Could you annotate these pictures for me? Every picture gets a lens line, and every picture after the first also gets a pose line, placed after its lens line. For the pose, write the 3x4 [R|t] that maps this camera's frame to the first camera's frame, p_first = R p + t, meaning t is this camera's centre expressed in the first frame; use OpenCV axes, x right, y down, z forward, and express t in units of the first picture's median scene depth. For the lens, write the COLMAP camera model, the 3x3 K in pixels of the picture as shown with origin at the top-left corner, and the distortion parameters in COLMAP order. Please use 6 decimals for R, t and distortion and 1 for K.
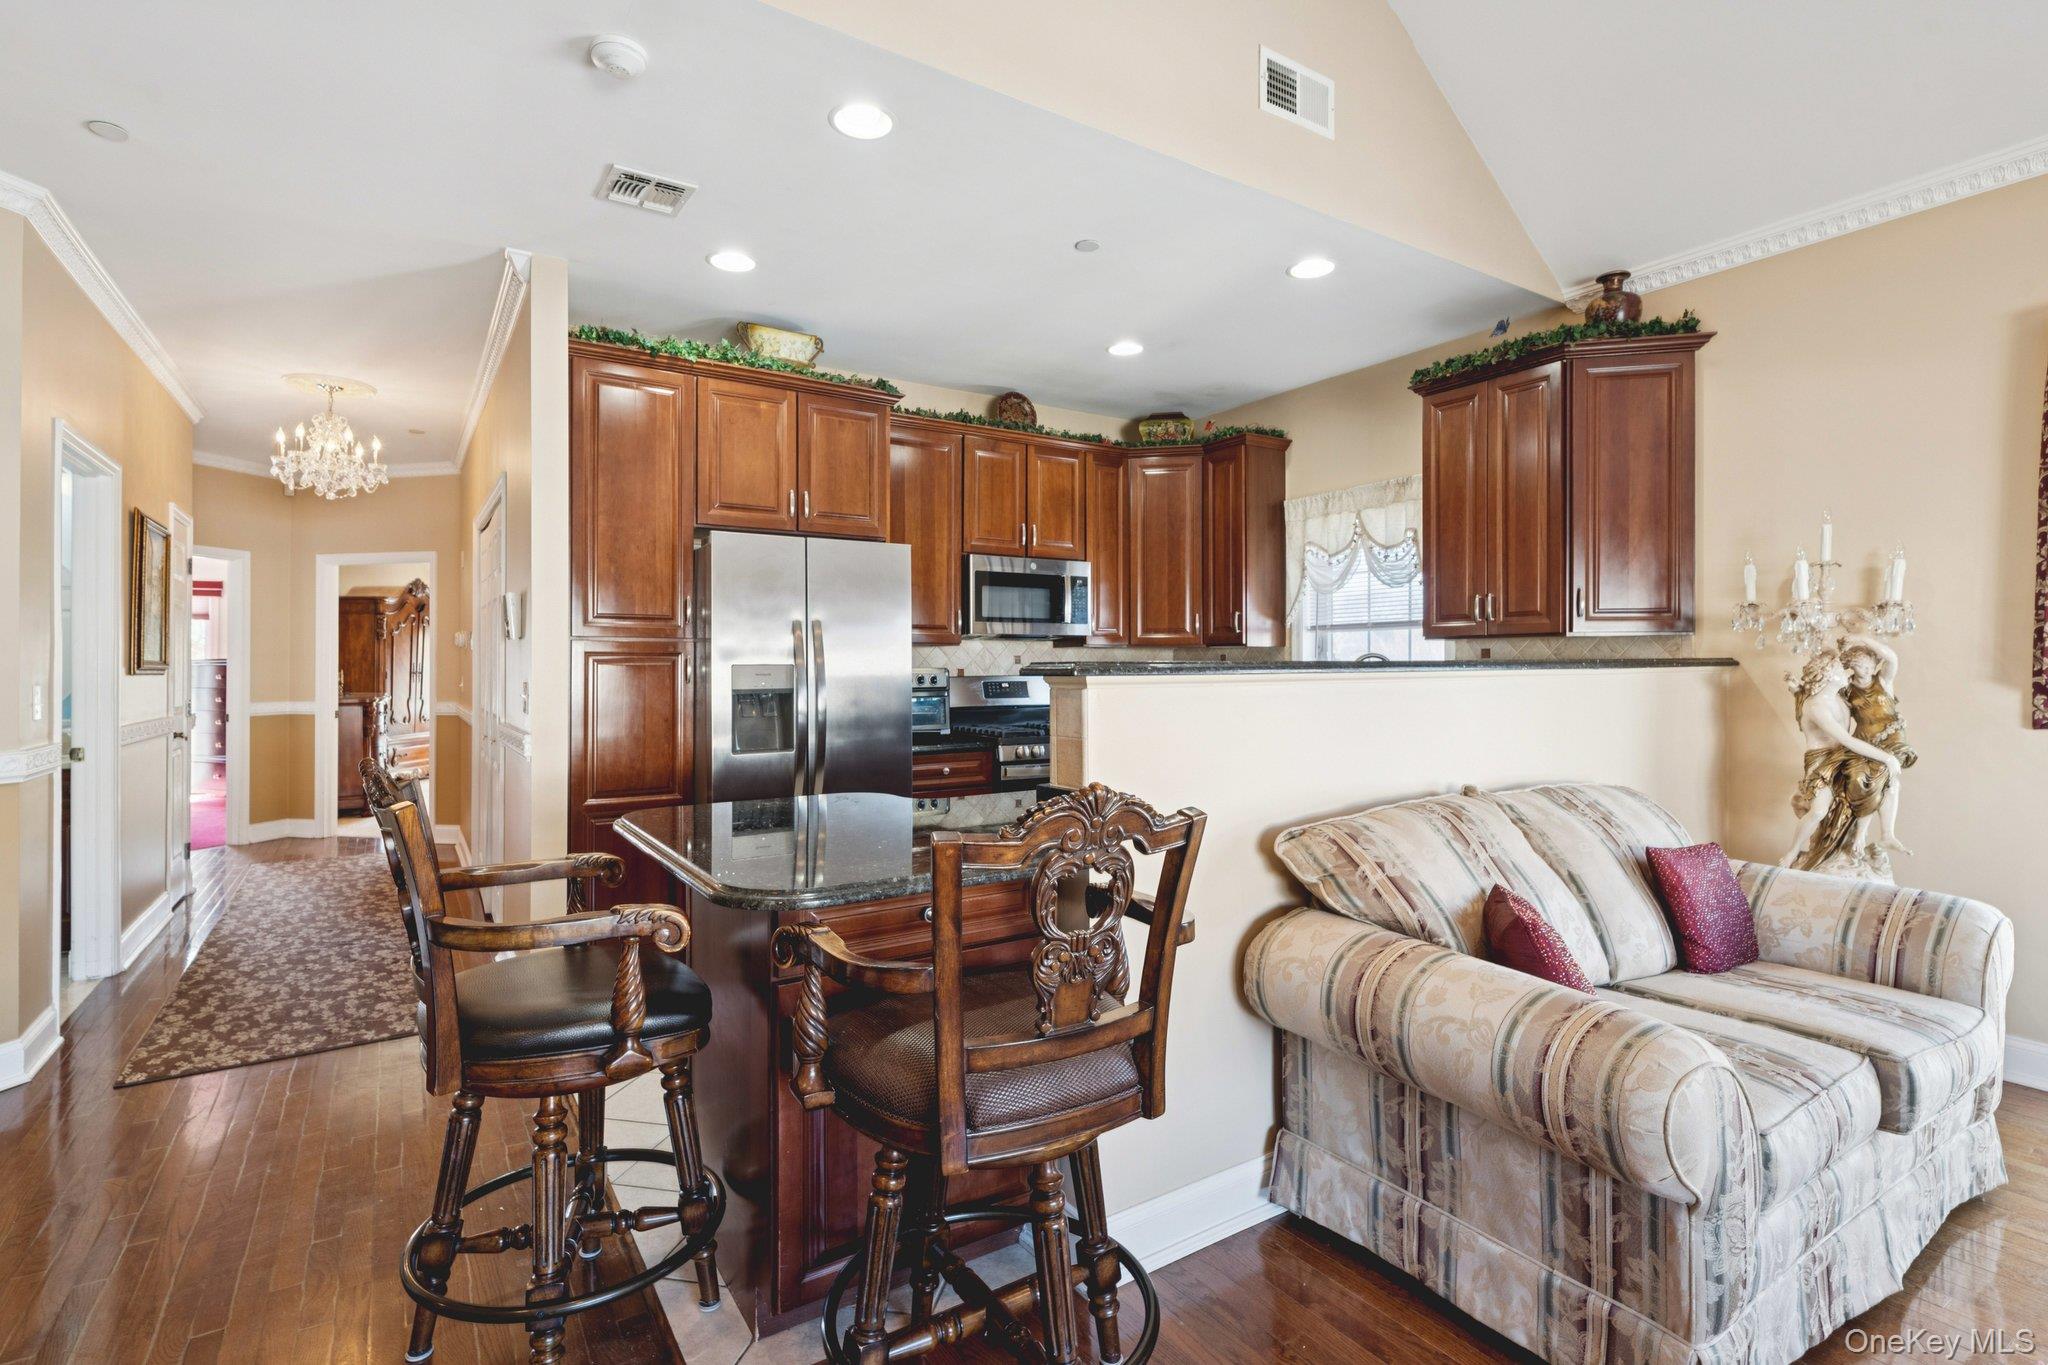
lens RADIAL K [[974.5, 0, 1014.2], [0, 974.5, 666.4], [0, 0, 1]] dist [0.002897, -0.000900]
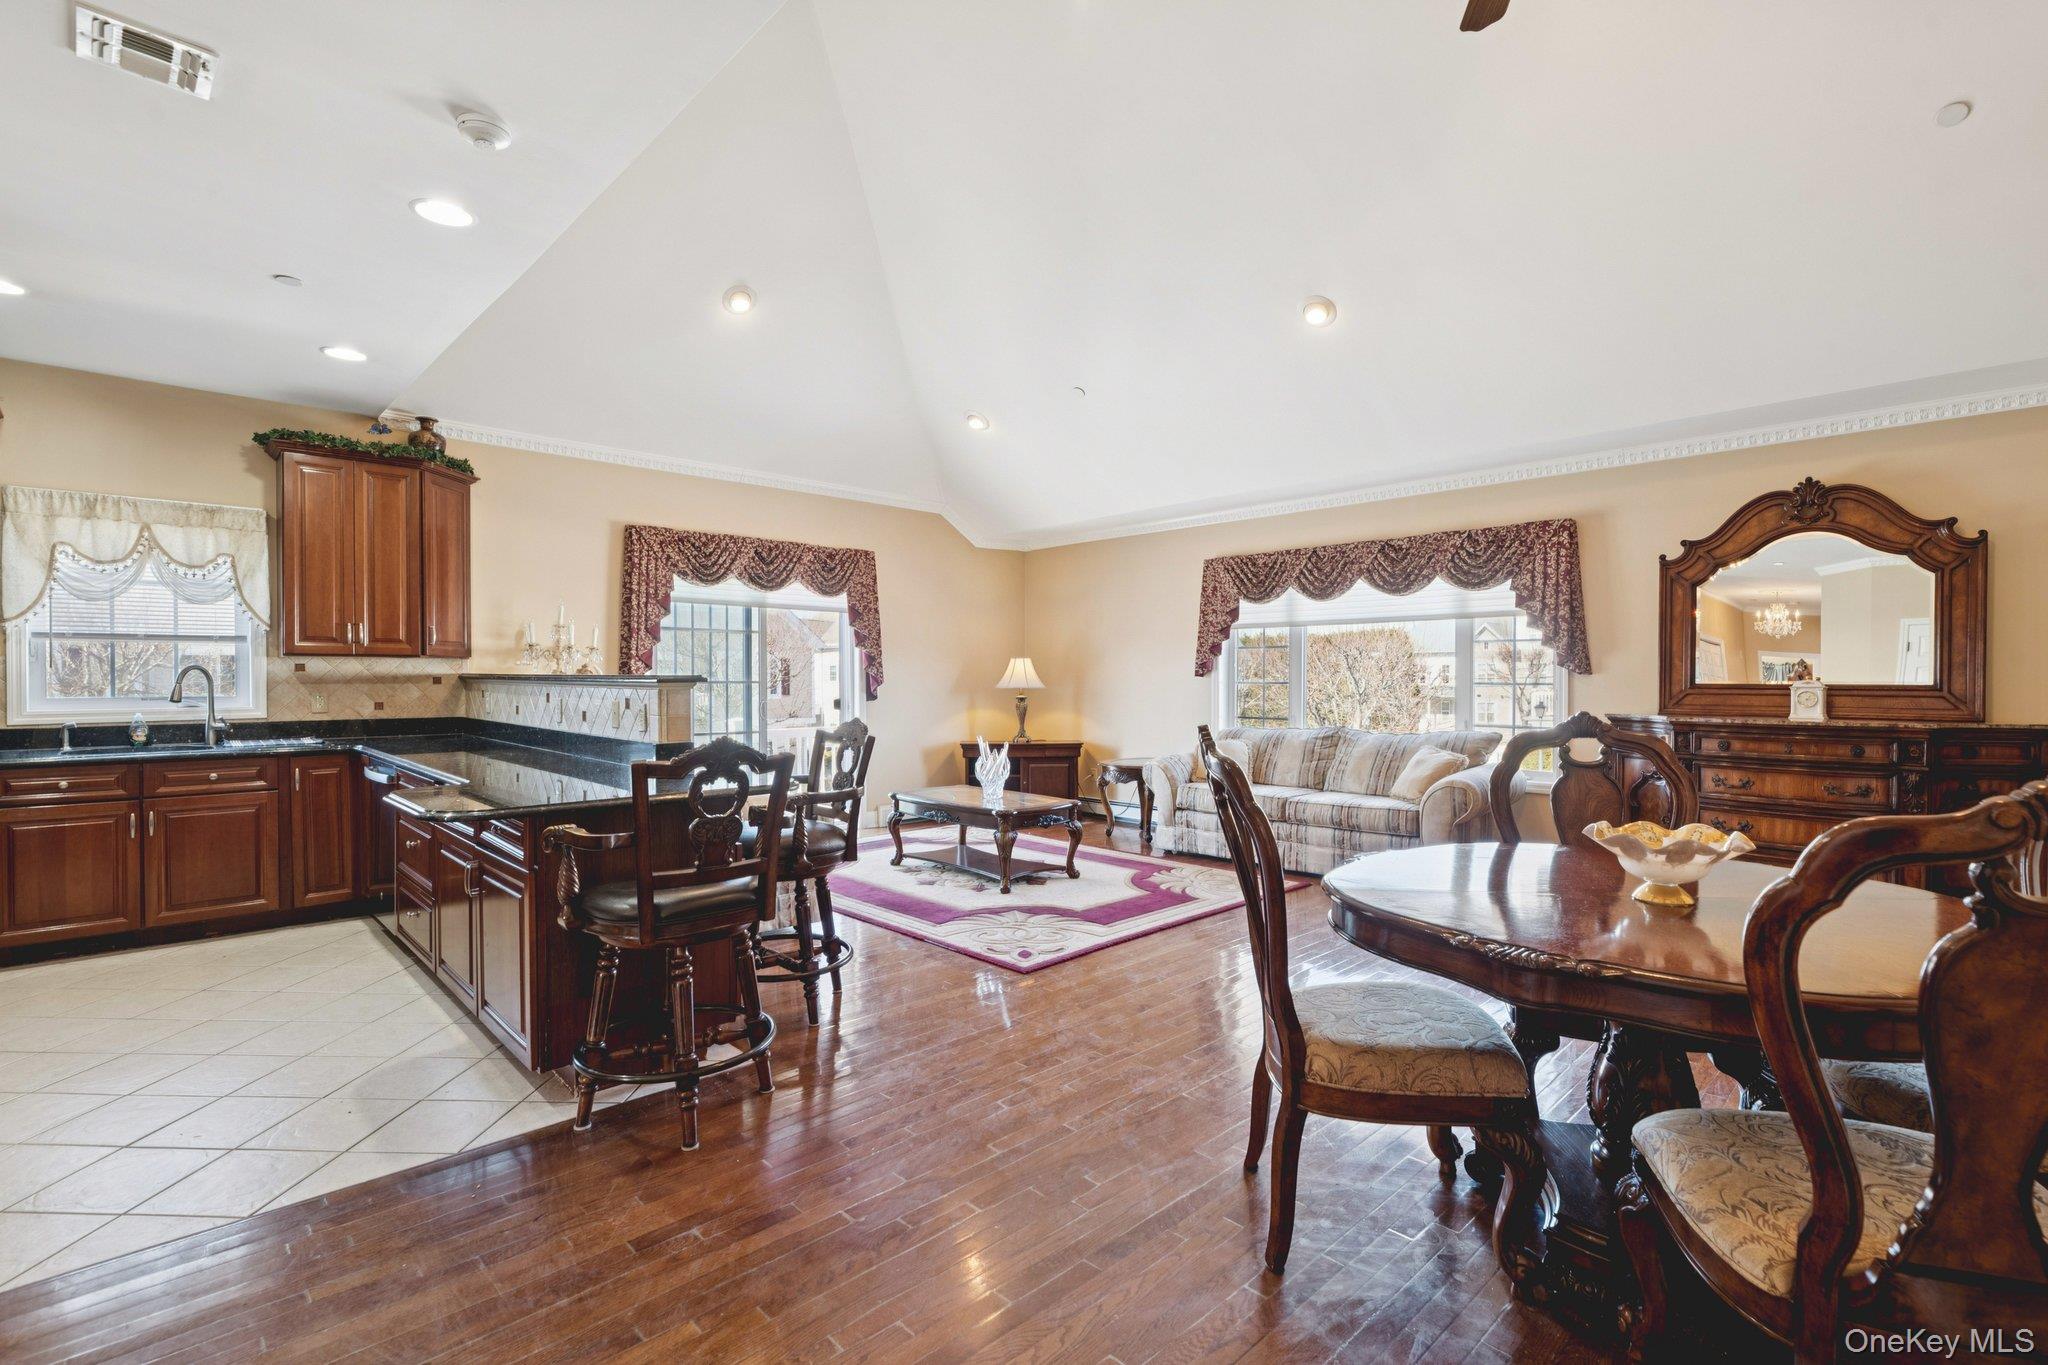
lens RADIAL K [[939.0, 0, 1024.7], [0, 939.0, 688.4], [0, 0, 1]] dist [0.001582, -0.000866]
pose [[-0.188678, -0.007611, 0.982010, -1.009095], [-0.000855, 0.999971, 0.007585, 0.003969], [-0.982039, 0.000591, -0.188679, 0.375059]]
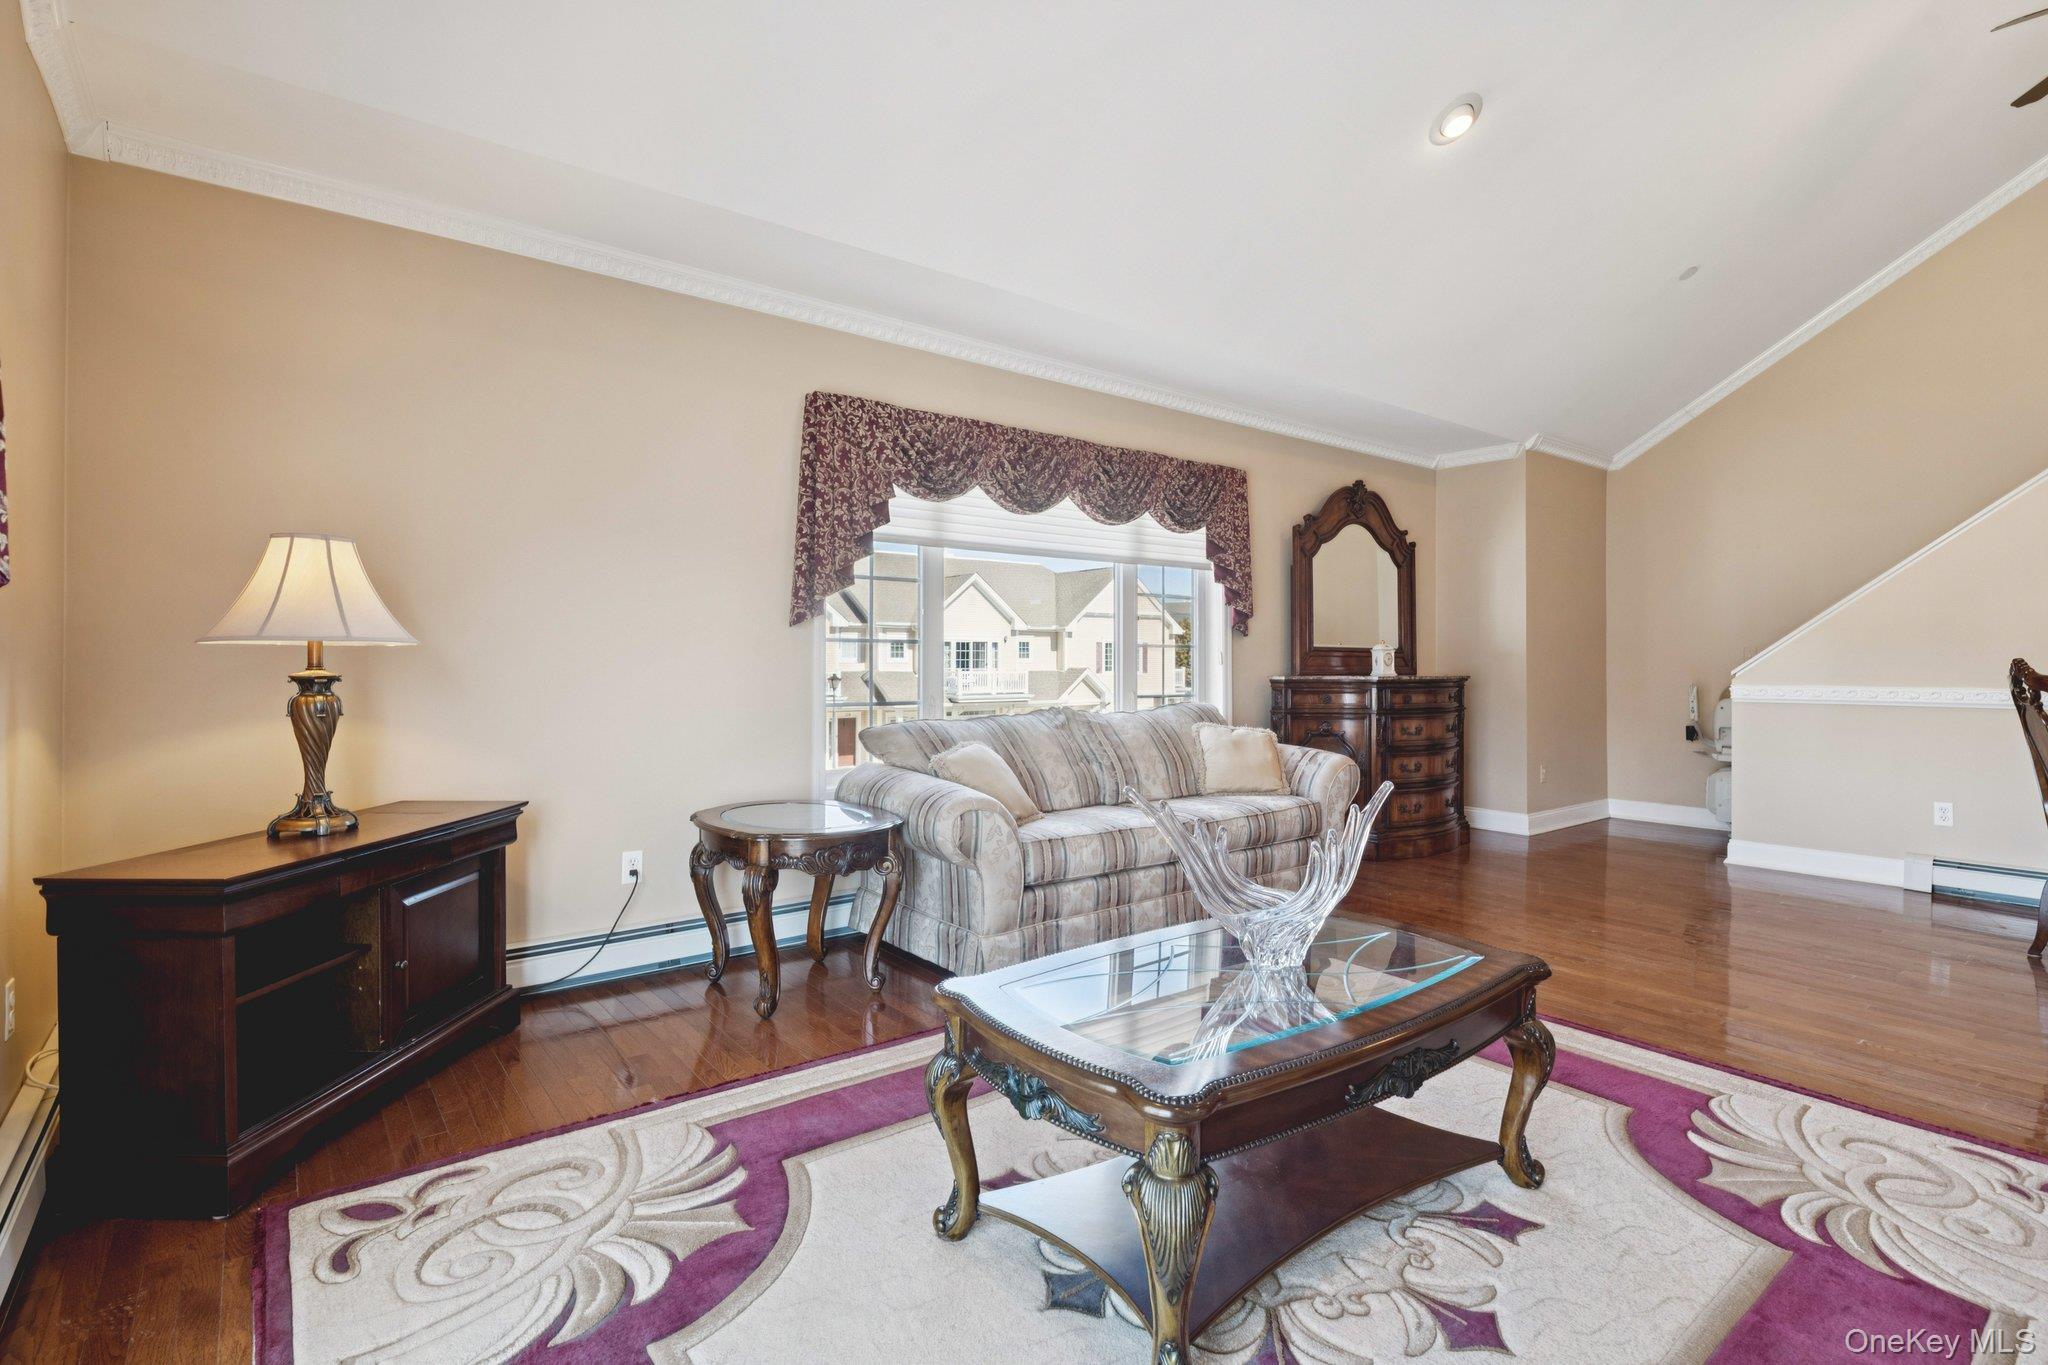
lens RADIAL K [[974.5, 0, 1014.2], [0, 974.5, 666.4], [0, 0, 1]] dist [0.002897, -0.000900]
pose [[-0.996454, -0.000170, -0.084134, 0.759766], [-0.000341, 0.999998, 0.002027, 0.033877], [0.084134, 0.002048, -0.996452, 0.664087]]
